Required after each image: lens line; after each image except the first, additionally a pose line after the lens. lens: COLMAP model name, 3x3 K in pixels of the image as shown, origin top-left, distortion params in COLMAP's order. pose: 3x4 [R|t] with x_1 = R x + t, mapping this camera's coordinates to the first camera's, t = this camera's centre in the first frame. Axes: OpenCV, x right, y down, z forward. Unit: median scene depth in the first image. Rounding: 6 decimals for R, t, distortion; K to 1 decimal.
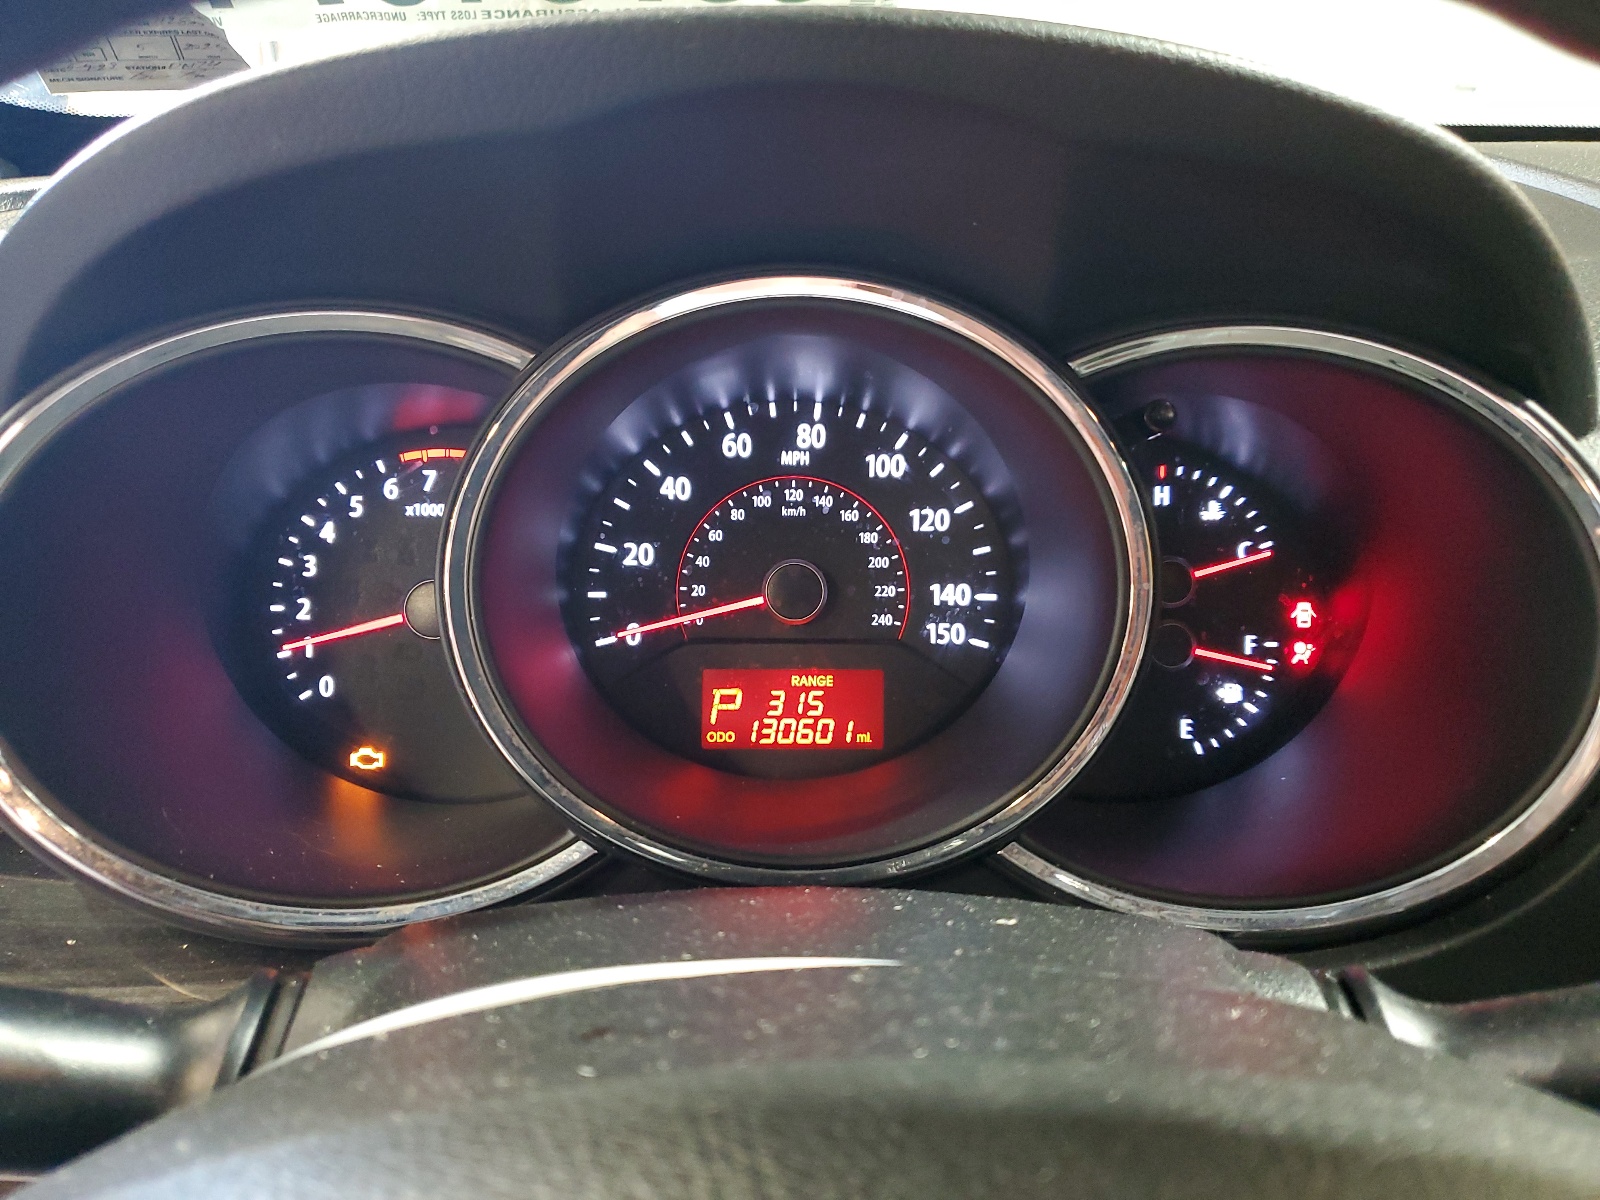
lens RADIAL K [[1212.9, 0, 802.4], [0, 1212.9, 599.4], [0, 0, 1]] dist [-0.001649, -0.001236]
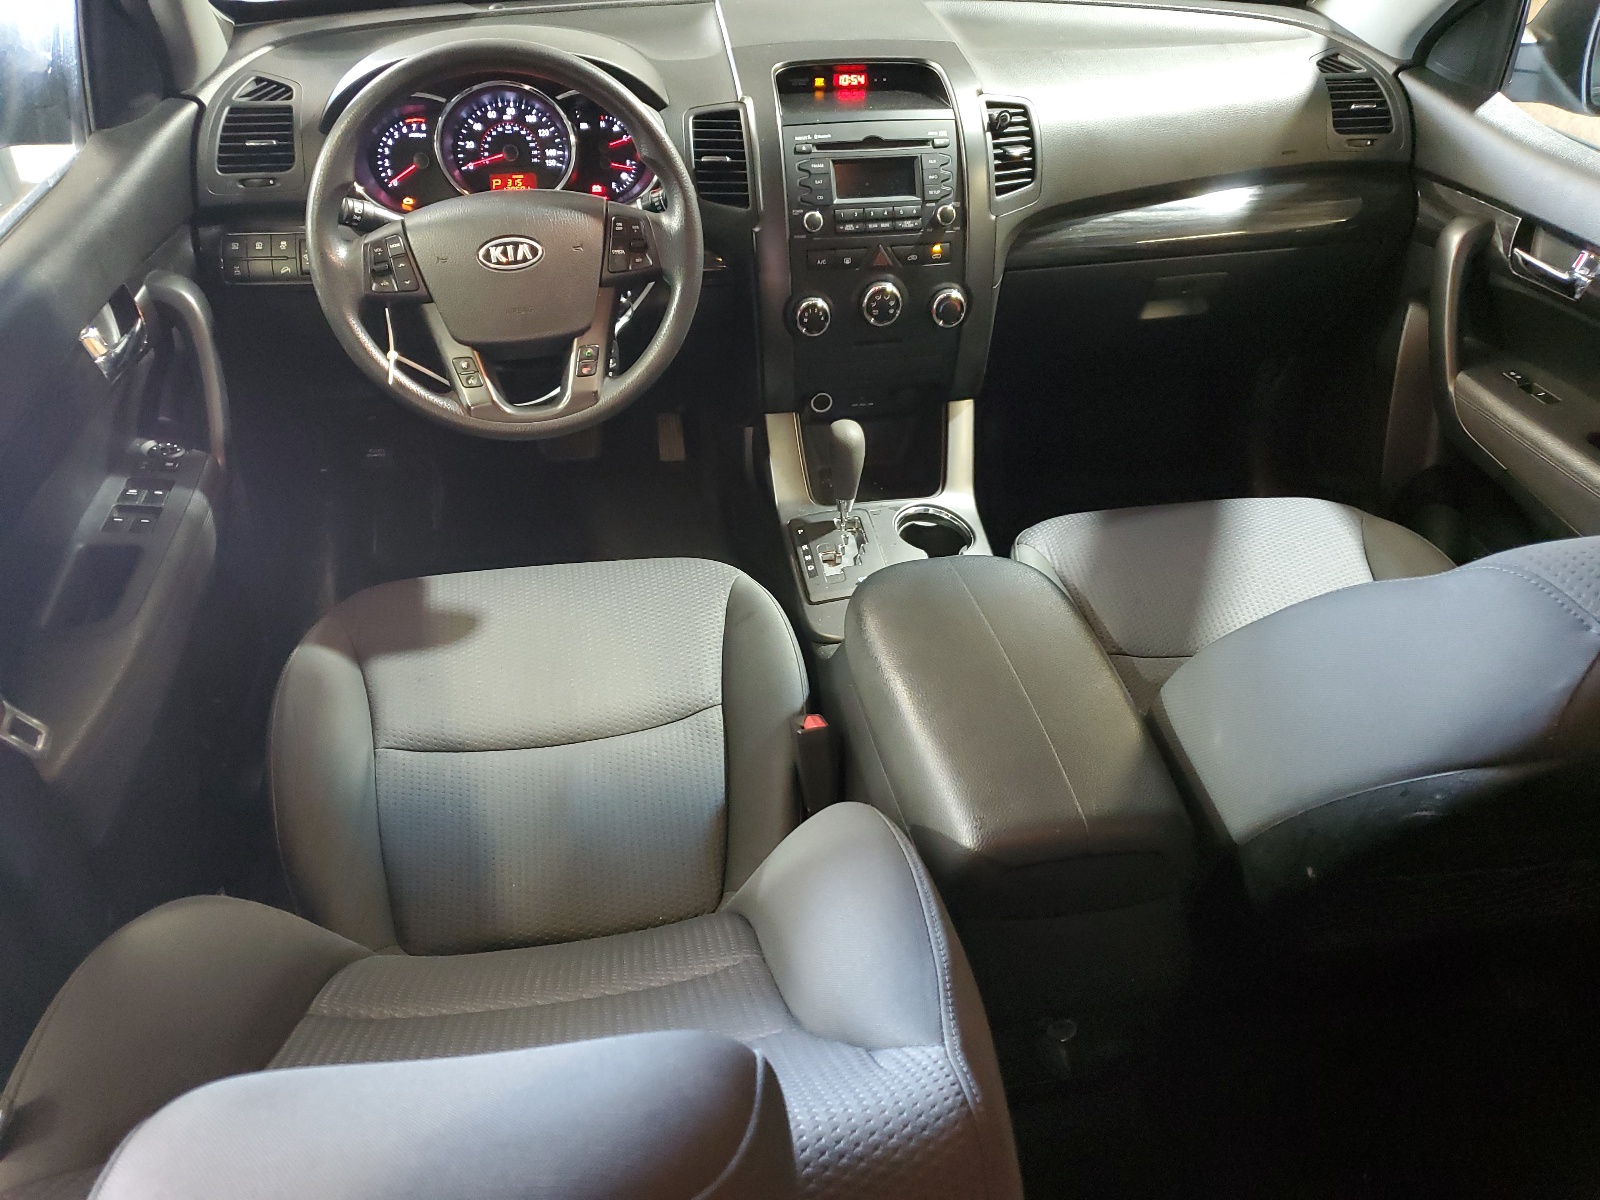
lens RADIAL K [[1212.9, 0, 794.1], [0, 1212.9, 603.0], [0, 0, 1]] dist [-0.001649, -0.001236]
pose [[0.986678, -0.091698, 0.134381, 0.241418], [0.049946, 0.956865, 0.286209, 0.315331], [-0.154830, -0.275684, 0.948697, -3.347201]]
